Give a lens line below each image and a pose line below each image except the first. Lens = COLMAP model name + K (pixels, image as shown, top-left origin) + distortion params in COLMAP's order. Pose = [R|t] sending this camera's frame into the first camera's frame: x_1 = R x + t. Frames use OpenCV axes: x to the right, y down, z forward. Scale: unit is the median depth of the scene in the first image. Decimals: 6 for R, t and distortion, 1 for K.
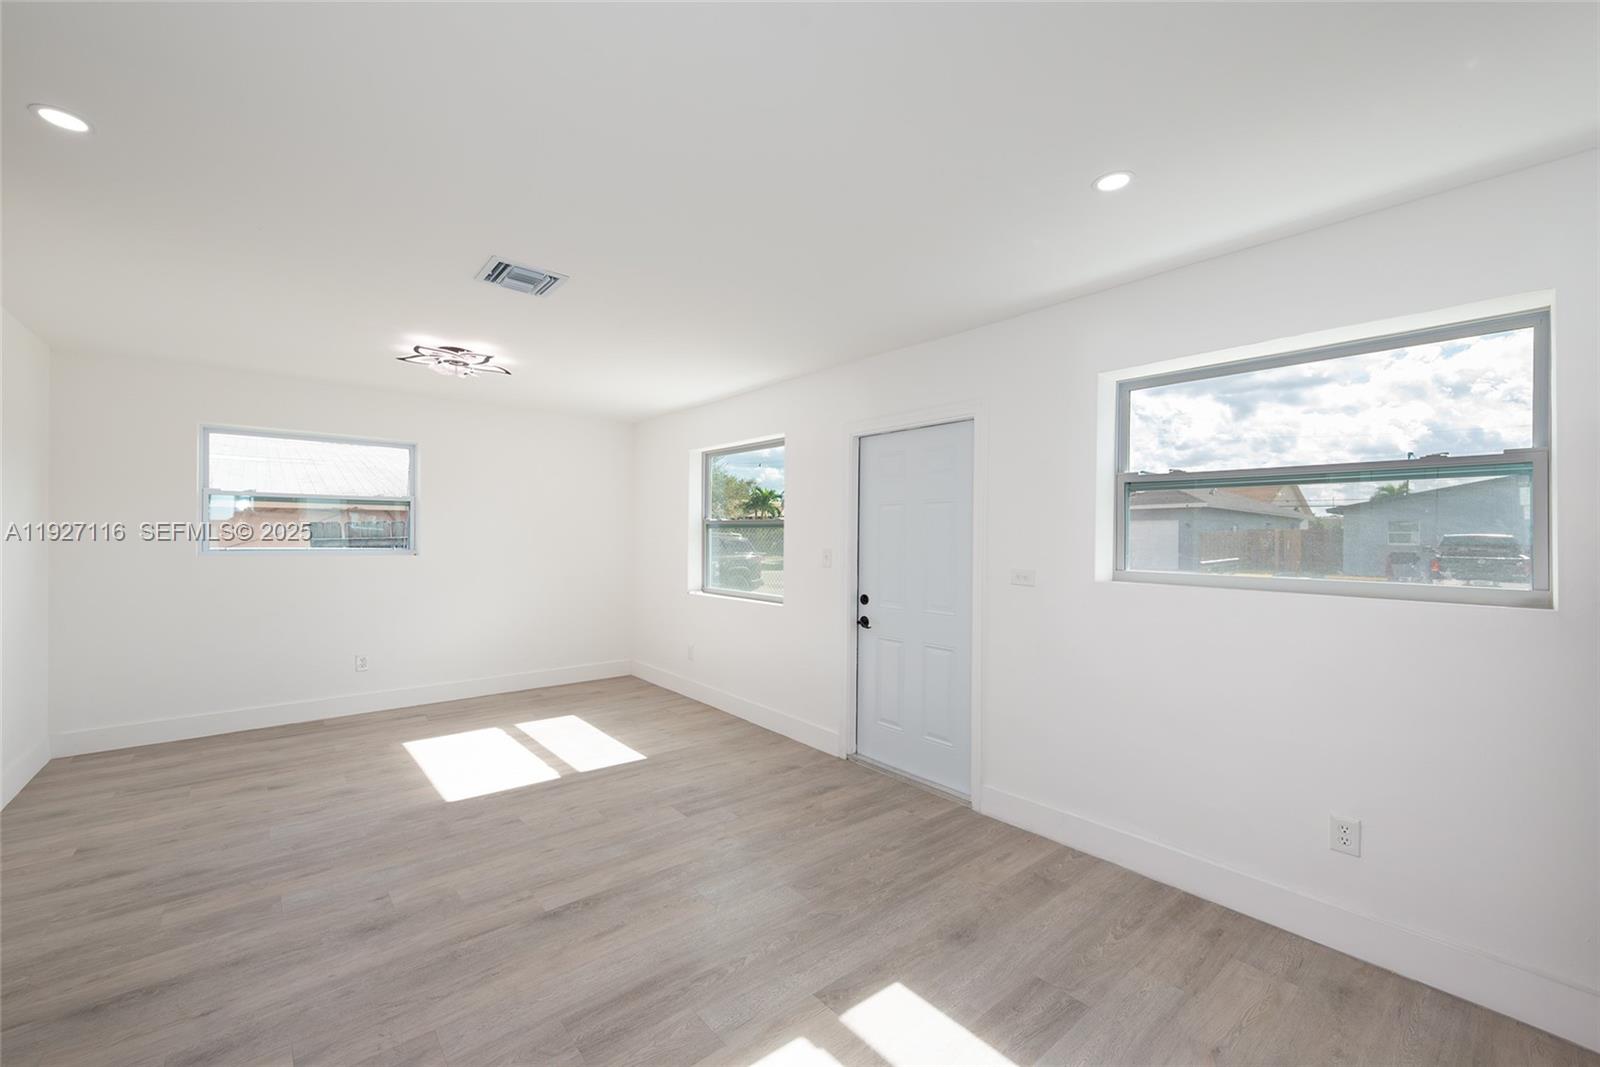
lens RADIAL K [[678.6, 0, 800.0], [0, 678.6, 533.5], [0, 0, 1]] dist [0.000347, 0.000246]
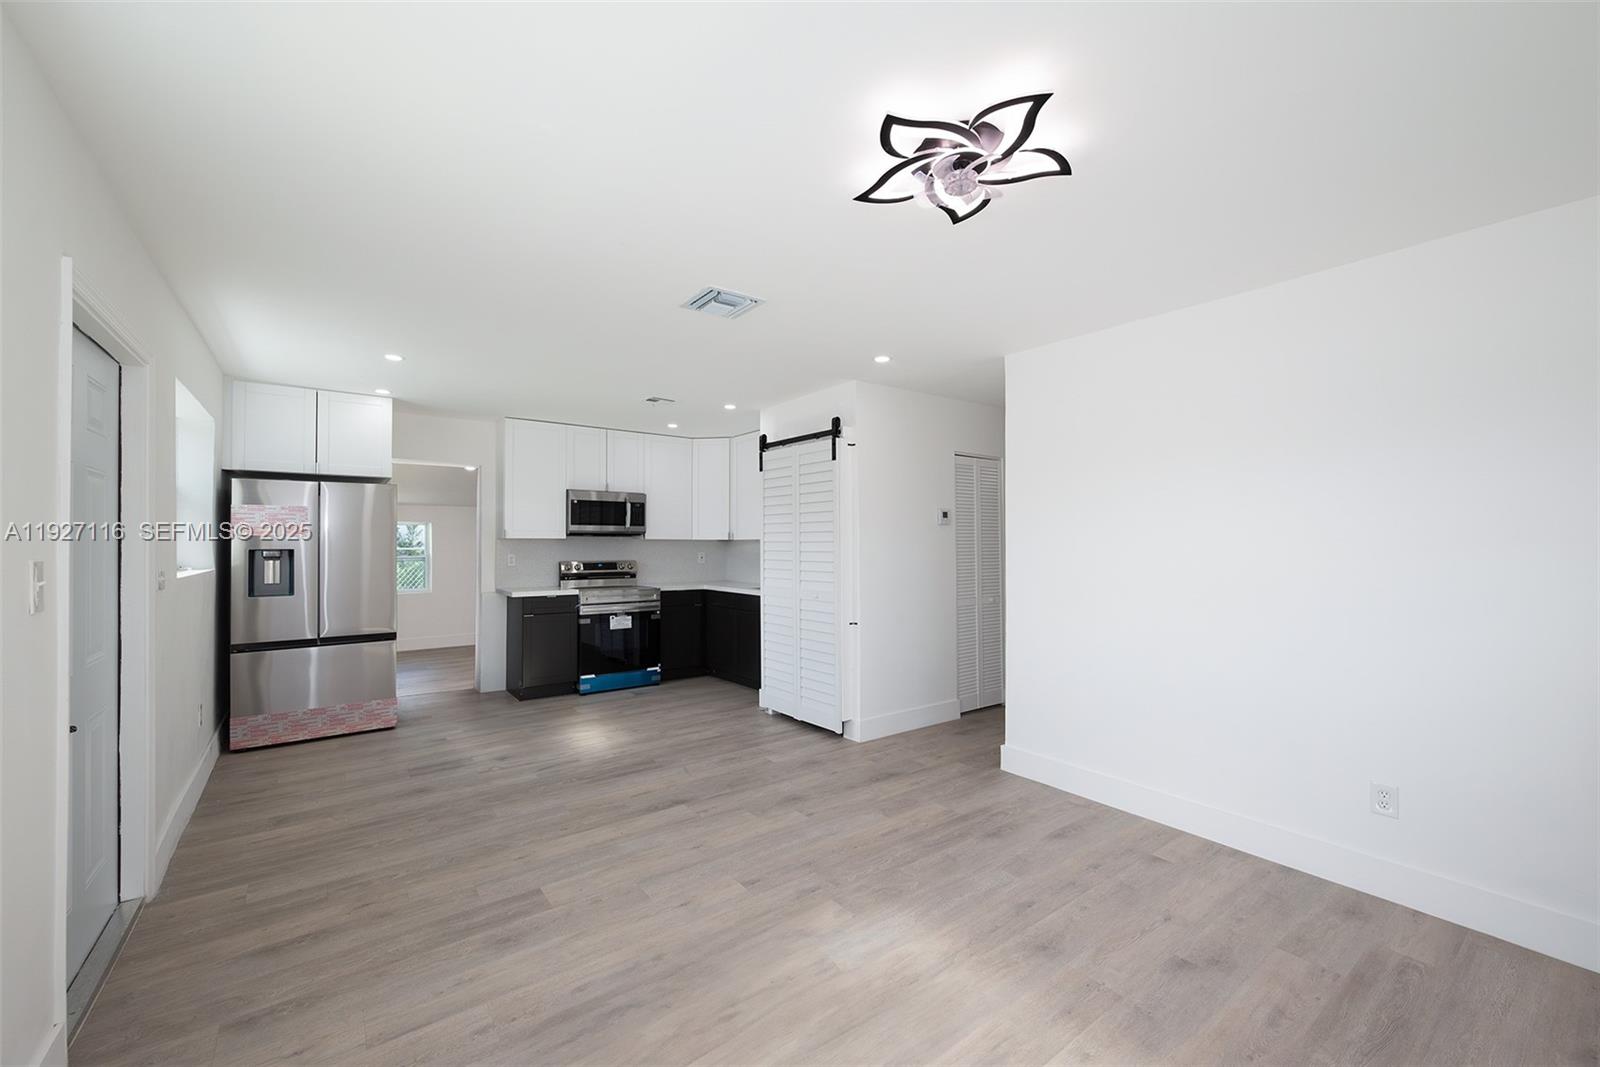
lens RADIAL K [[626.6, 0, 825.3], [0, 626.6, 538.4], [0, 0, 1]] dist [0.000966, -0.000140]
pose [[-0.999900, -0.013188, 0.005037, -0.597857], [-0.013254, 0.999823, -0.013368, 0.007764], [-0.004859, -0.013433, -0.999898, 2.073104]]
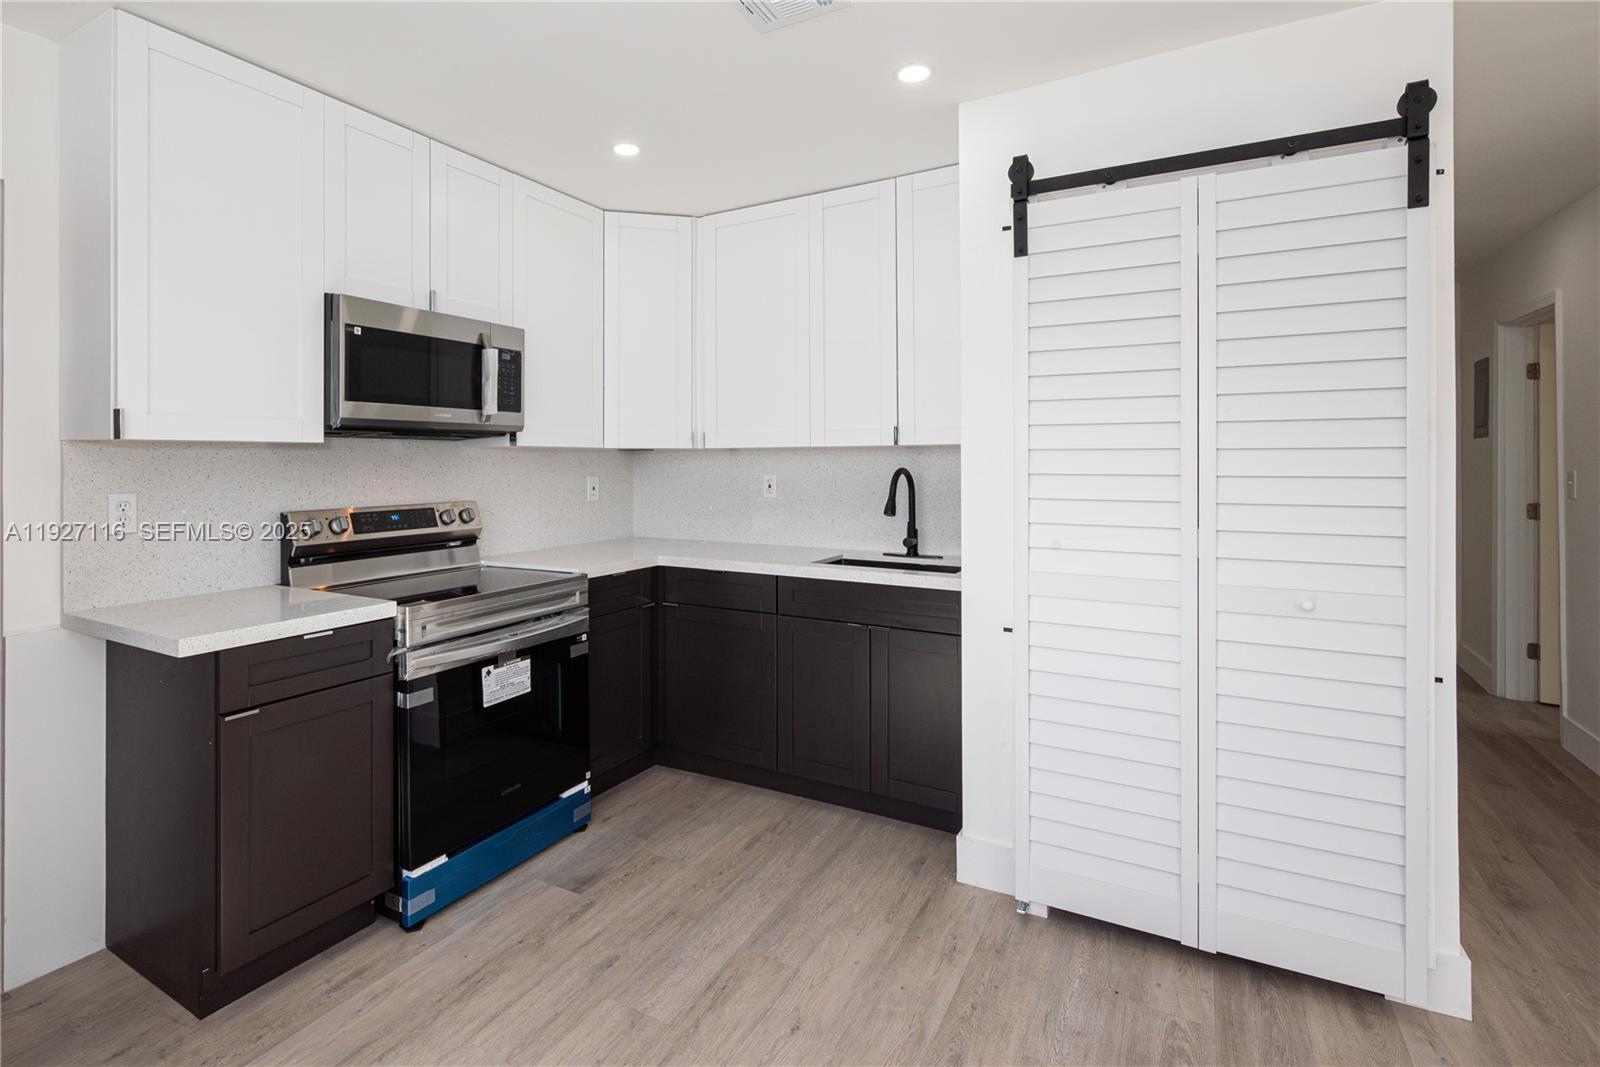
lens RADIAL K [[788.6, 0, 773.2], [0, 788.6, 454.6], [0, 0, 1]] dist [-0.000691, 0.000075]
pose [[-0.937197, -0.010946, -0.348628, 0.144145], [-0.006594, 0.999885, -0.013667, 0.013479], [0.348738, -0.010509, -0.937162, 0.928407]]
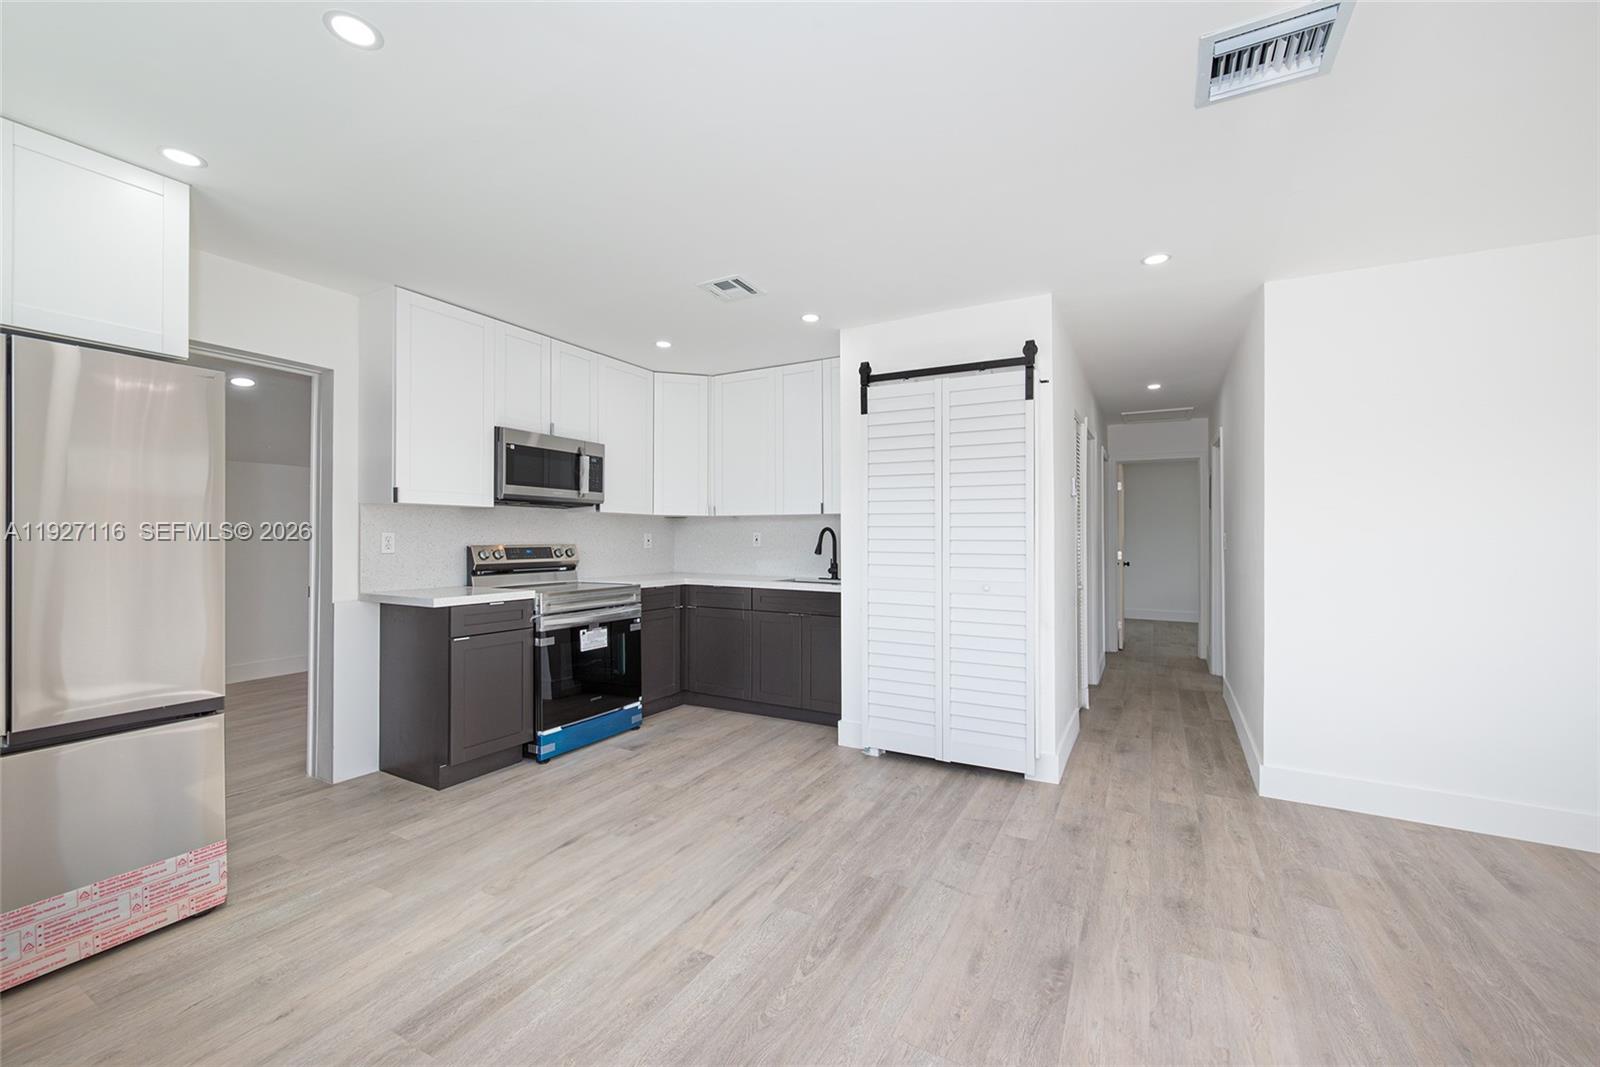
lens RADIAL K [[624.0, 0, 835.0], [0, 624.0, 535.8], [0, 0, 1]] dist [0.000322, -0.000089]
pose [[-0.919897, -0.015047, -0.391871, 0.164199], [-0.013696, 0.999887, -0.006244, 0.049326], [0.391921, -0.000377, -0.919999, 1.395437]]
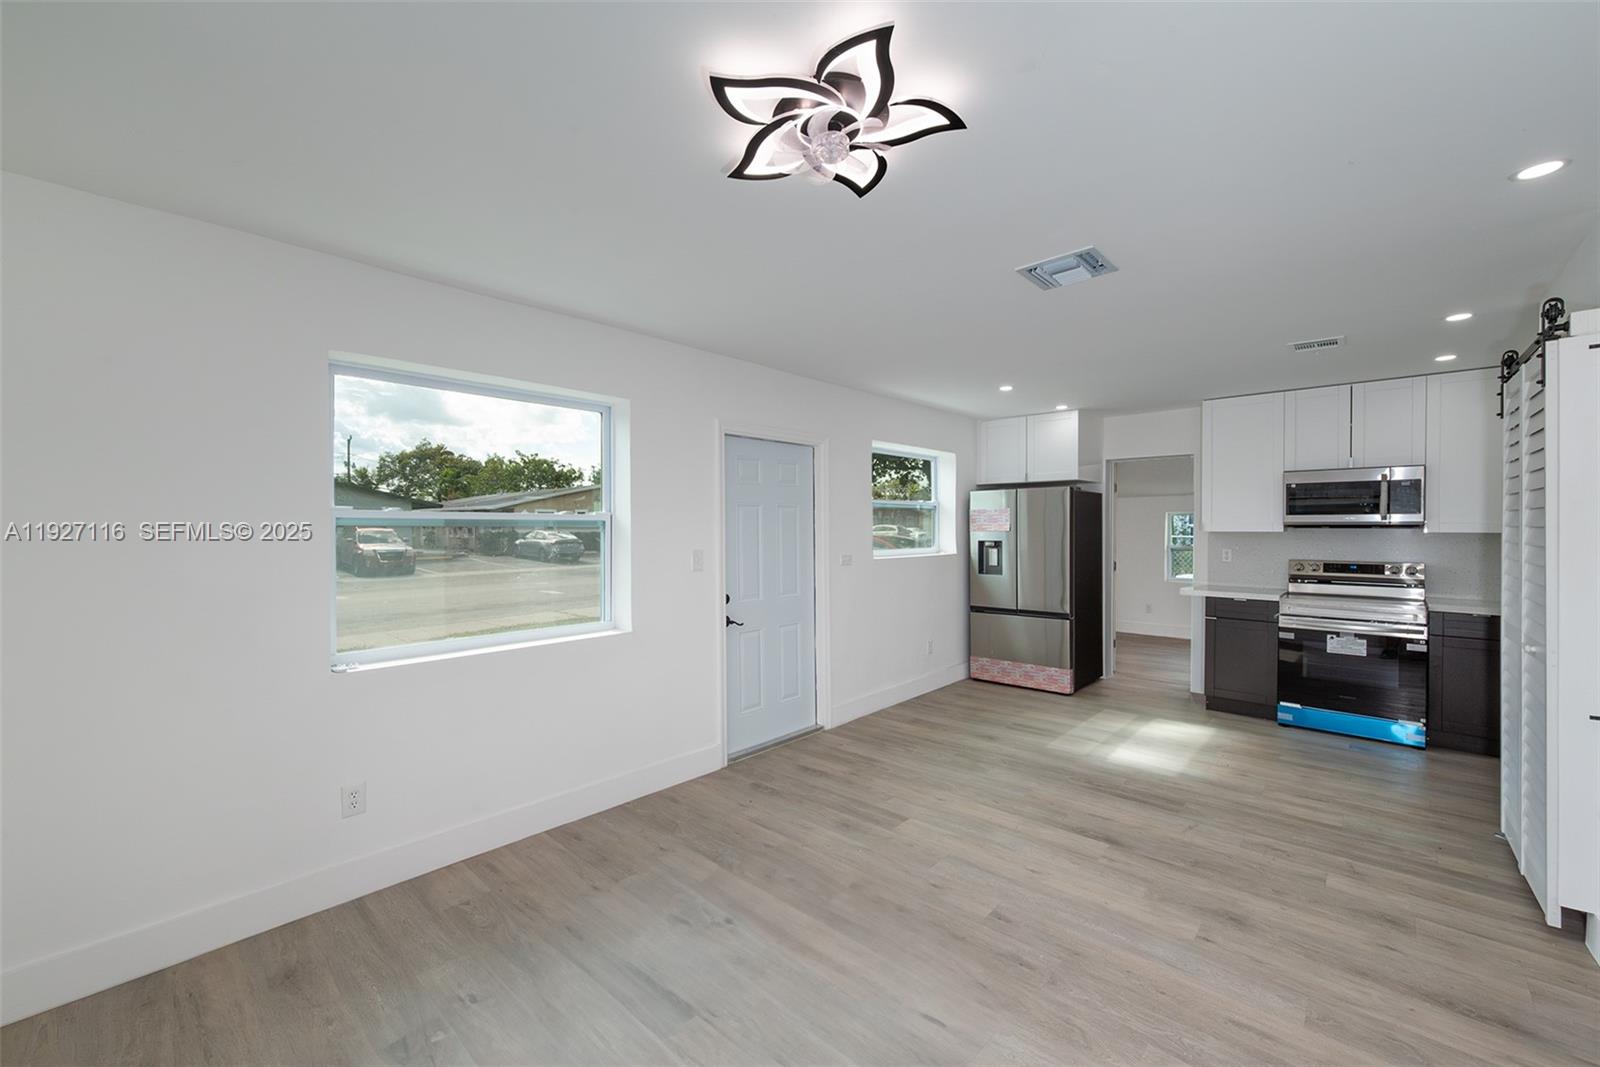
lens RADIAL K [[656.4, 0, 800.0], [0, 656.4, 533.5], [0, 0, 1]] dist [0.005861, -0.000091]
pose [[-0.169690, -0.022355, 0.985244, -1.294191], [-0.009687, 0.999732, 0.021016, -0.030152], [-0.985450, -0.005978, -0.169862, 1.574557]]
